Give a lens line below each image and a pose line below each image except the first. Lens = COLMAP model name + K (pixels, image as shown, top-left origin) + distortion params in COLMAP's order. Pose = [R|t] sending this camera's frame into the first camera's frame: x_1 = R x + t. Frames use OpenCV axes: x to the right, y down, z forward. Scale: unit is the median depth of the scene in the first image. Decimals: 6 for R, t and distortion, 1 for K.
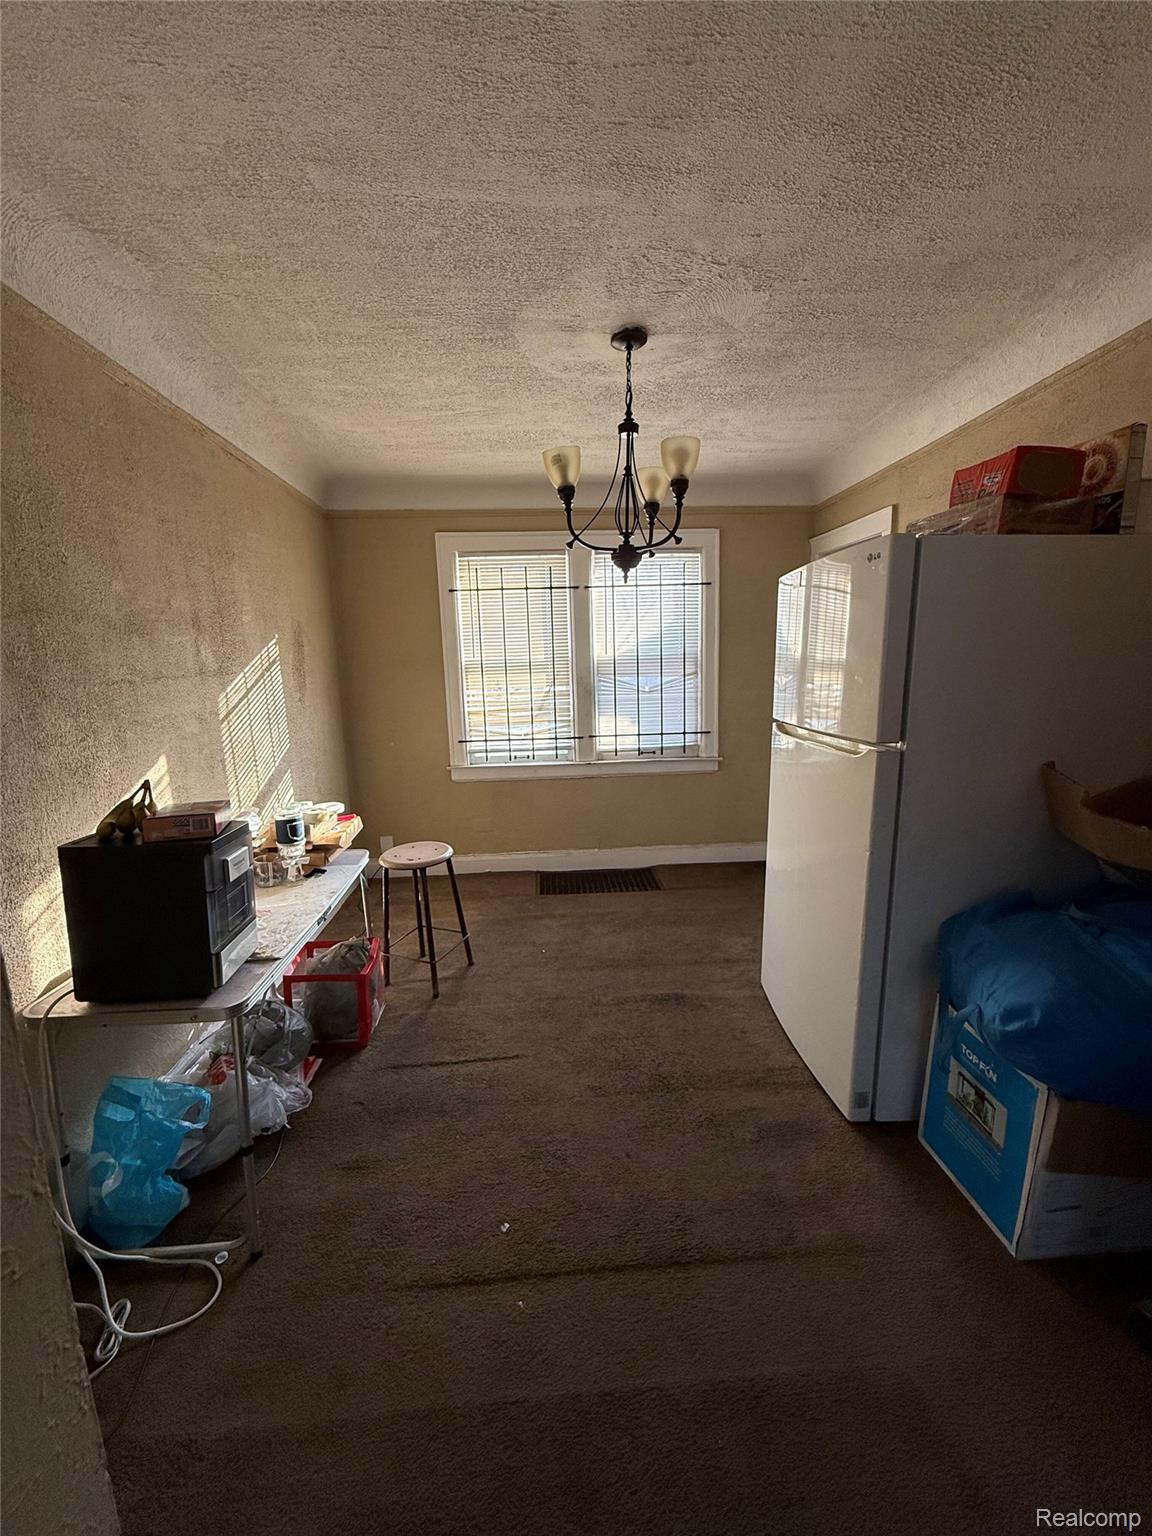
lens RADIAL K [[611.7, 0, 576.2], [0, 611.7, 764.8], [0, 0, 1]] dist [-0.001766, 0.000426]
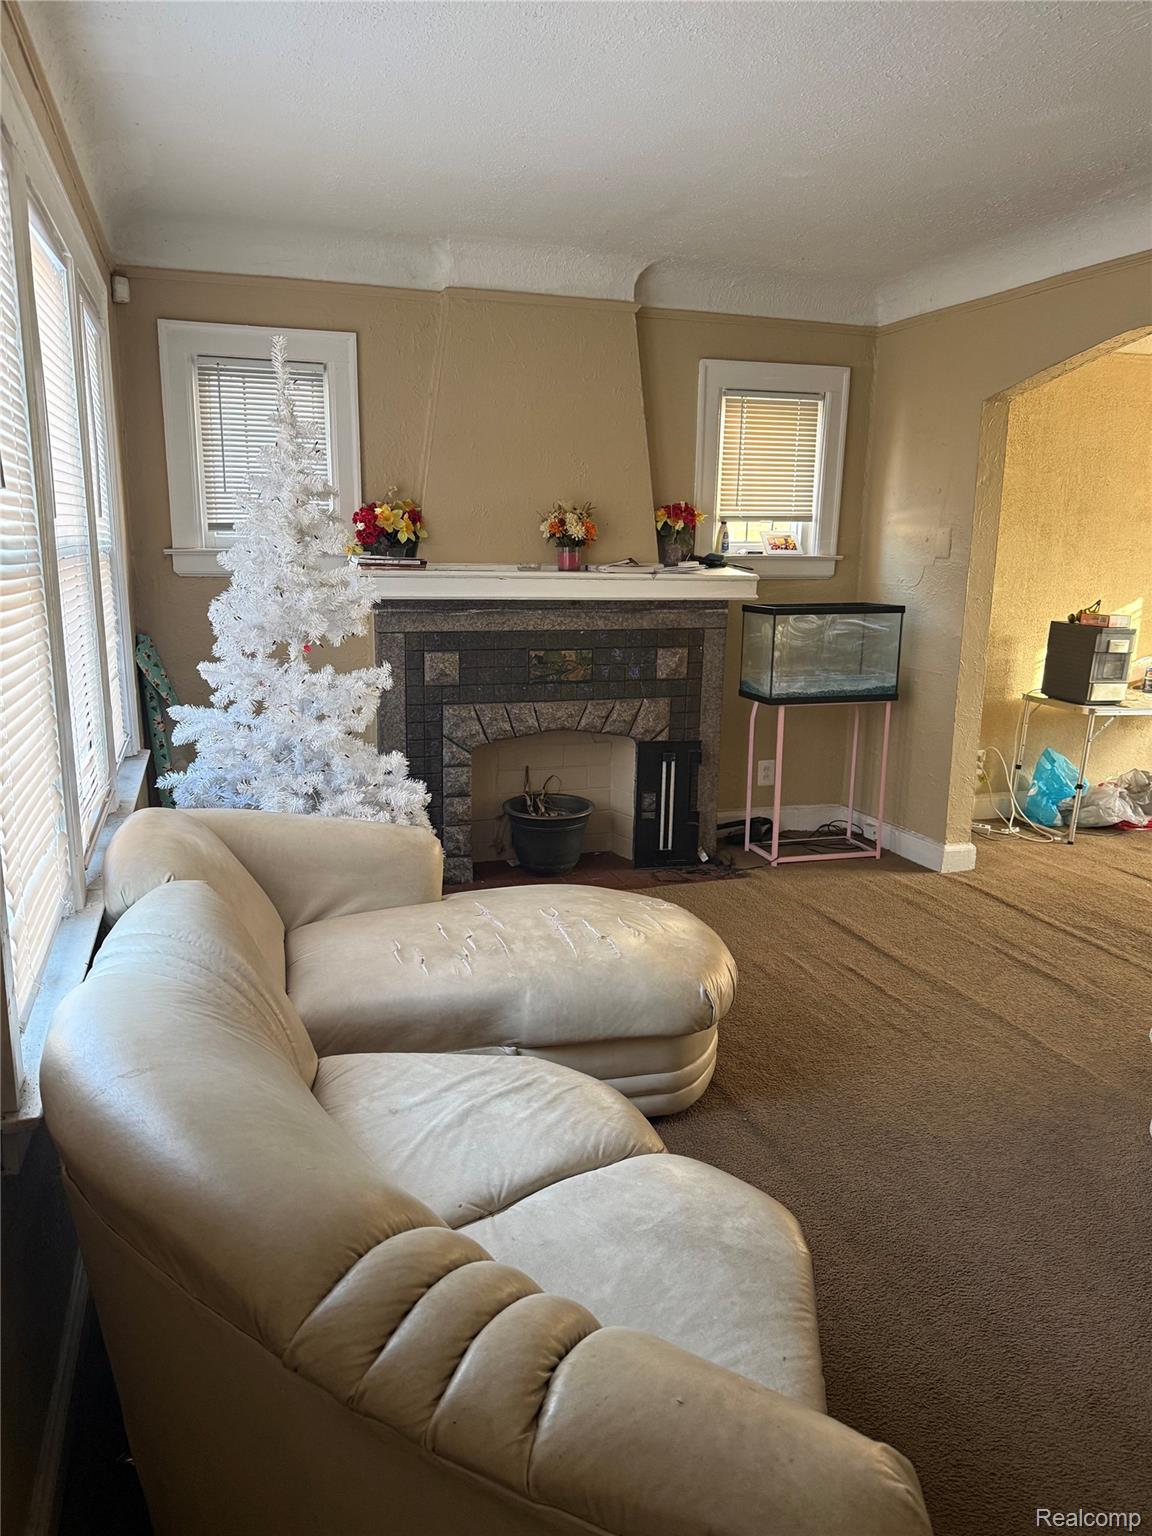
lens RADIAL K [[1080.6, 0, 575.5], [0, 1080.6, 767.2], [0, 0, 1]] dist [0.072255, -0.031942]
pose [[0.249595, 0.215917, -0.943972, 1.973911], [-0.186701, 0.967264, 0.171879, 0.218565], [0.950182, 0.133341, 0.281736, -1.291428]]
